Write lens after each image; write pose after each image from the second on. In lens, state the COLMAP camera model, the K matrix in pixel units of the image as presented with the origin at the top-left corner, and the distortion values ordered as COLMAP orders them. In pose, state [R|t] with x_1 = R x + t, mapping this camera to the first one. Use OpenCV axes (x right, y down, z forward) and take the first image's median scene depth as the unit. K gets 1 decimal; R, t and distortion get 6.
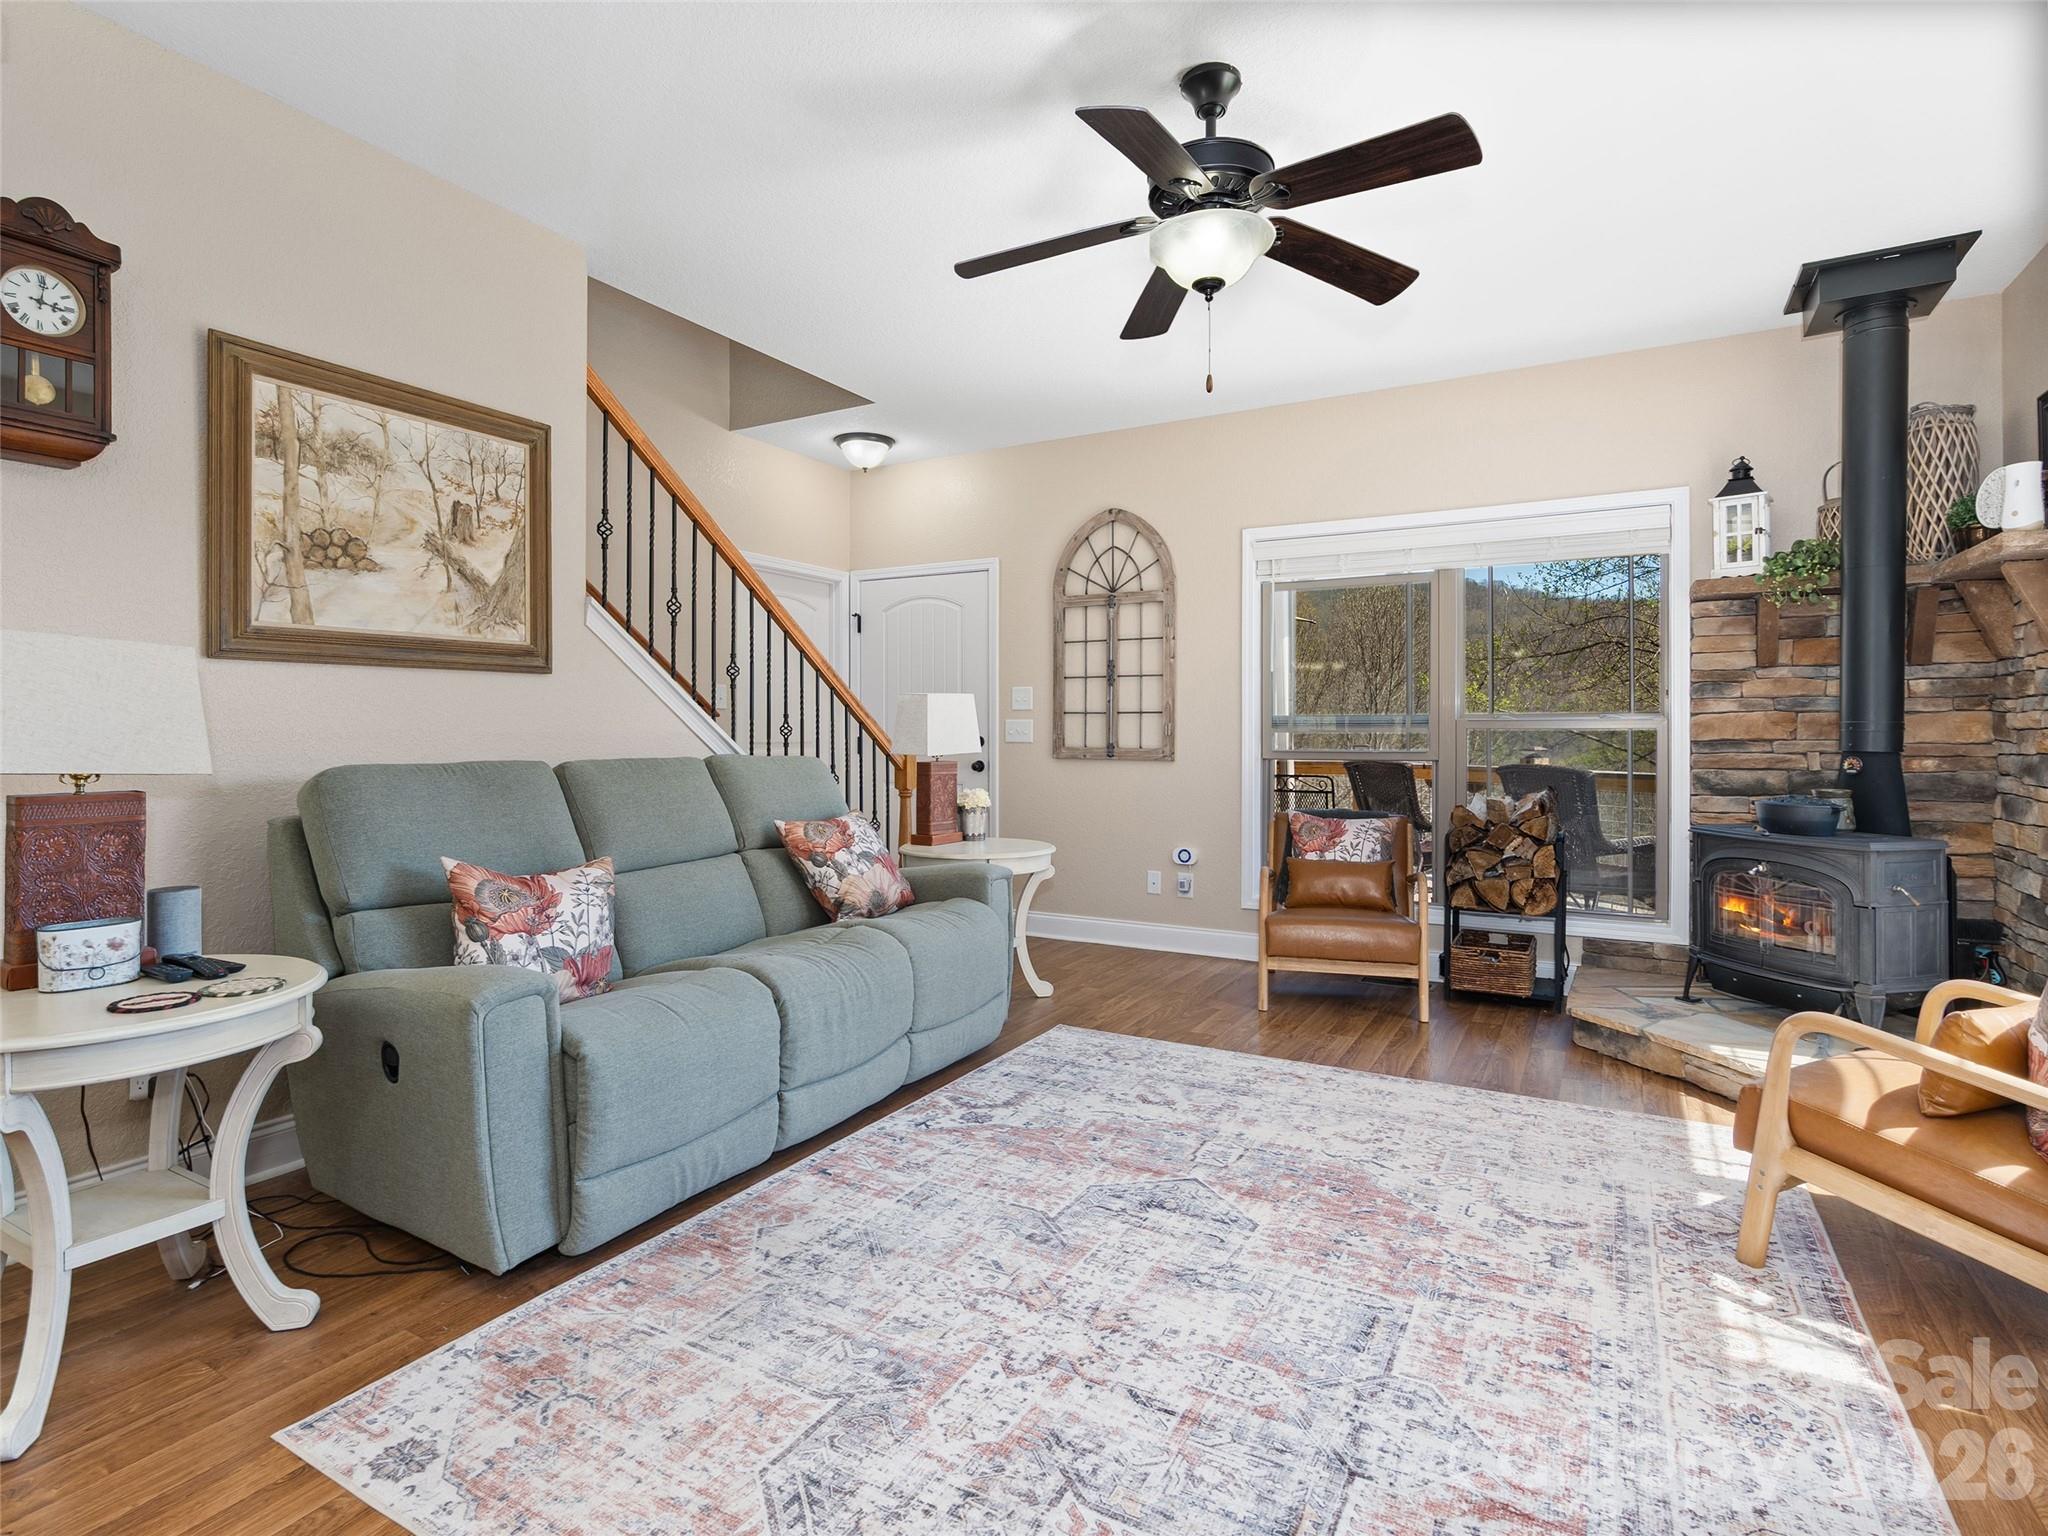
lens RADIAL K [[1040.3, 0, 1011.6], [0, 1040.3, 736.0], [0, 0, 1]] dist [-0.012484, 0.004586]
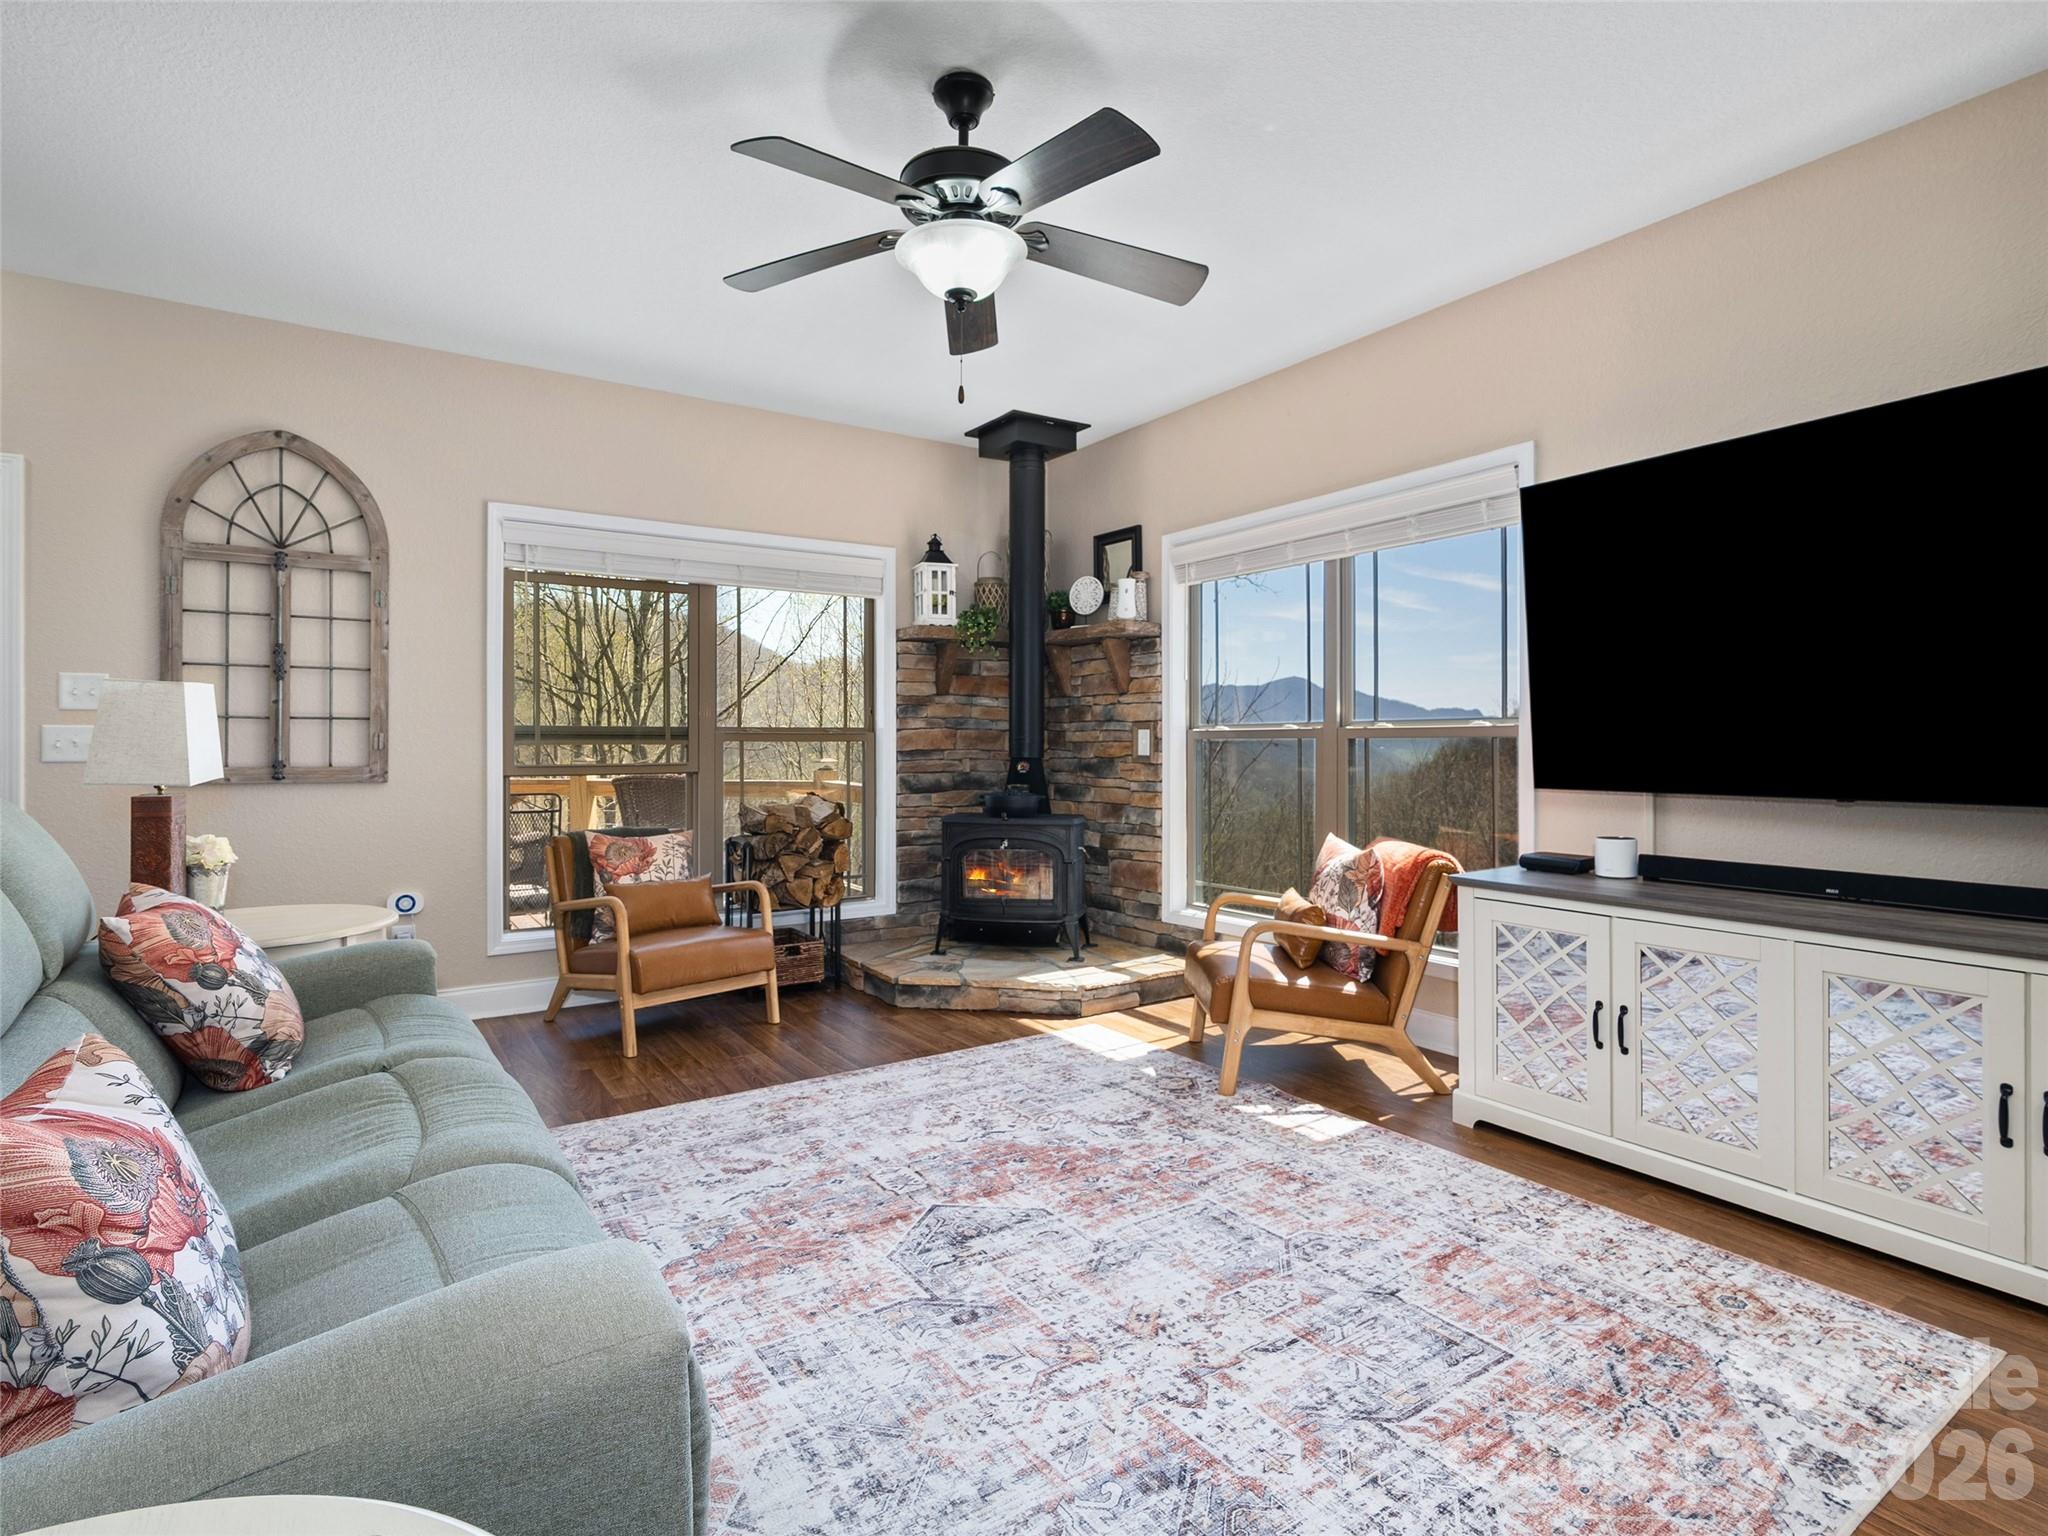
lens RADIAL K [[1040.3, 0, 1017.0], [0, 1040.3, 744.8], [0, 0, 1]] dist [-0.012484, 0.004586]
pose [[0.448329, -0.001639, 0.893867, -0.527338], [0.004906, 0.999988, -0.000627, -0.001664], [-0.893855, 0.004666, 0.448332, 0.399717]]
